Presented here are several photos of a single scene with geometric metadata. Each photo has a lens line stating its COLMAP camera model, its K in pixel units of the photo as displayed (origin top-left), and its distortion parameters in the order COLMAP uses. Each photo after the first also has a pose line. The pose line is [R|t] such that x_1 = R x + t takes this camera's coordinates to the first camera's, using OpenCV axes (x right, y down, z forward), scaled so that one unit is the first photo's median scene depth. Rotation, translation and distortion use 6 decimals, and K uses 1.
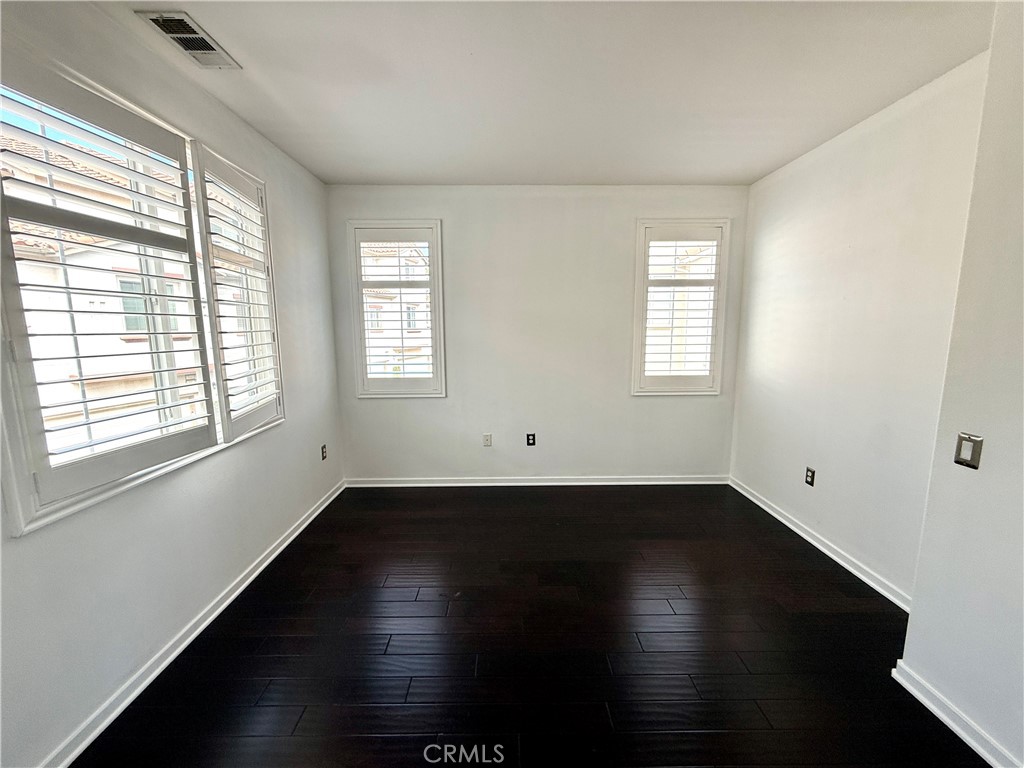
lens RADIAL K [[409.2, 0, 509.7], [0, 409.2, 385.3], [0, 0, 1]] dist [0.003878, -0.000982]
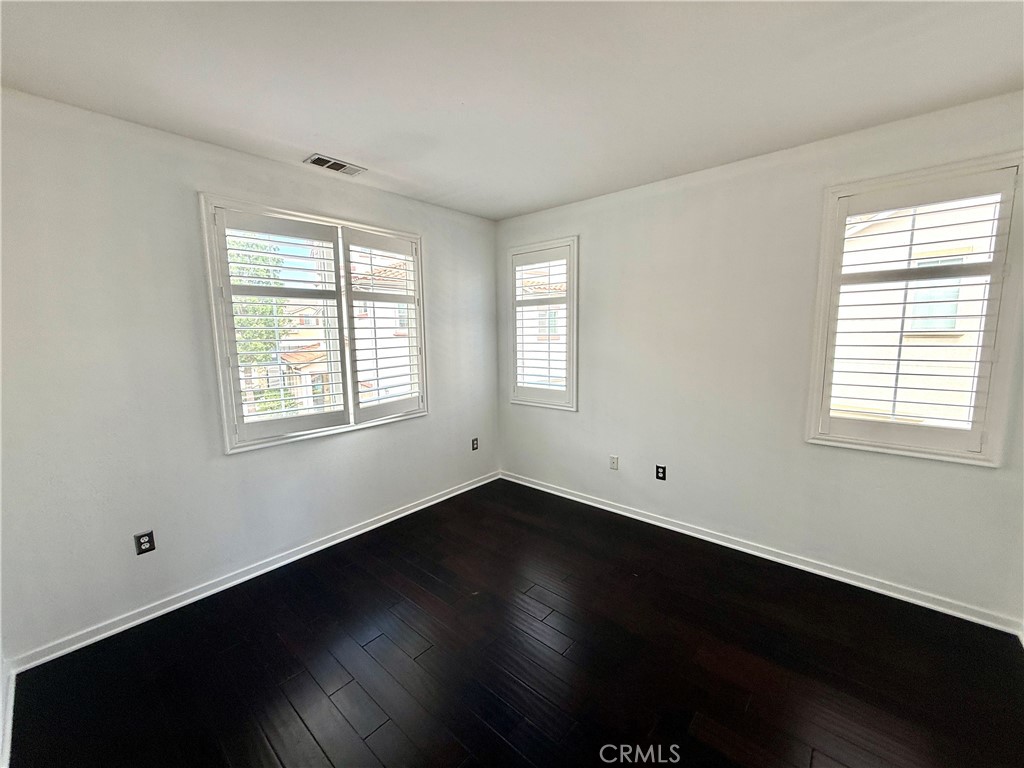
lens RADIAL K [[409.2, 0, 504.4], [0, 409.2, 384.9], [0, 0, 1]] dist [0.003878, -0.000982]
pose [[0.743458, 0.081155, -0.663841, 0.392131], [-0.085960, 0.995973, 0.025489, -0.048320], [0.663236, 0.038113, 0.747440, 0.140870]]
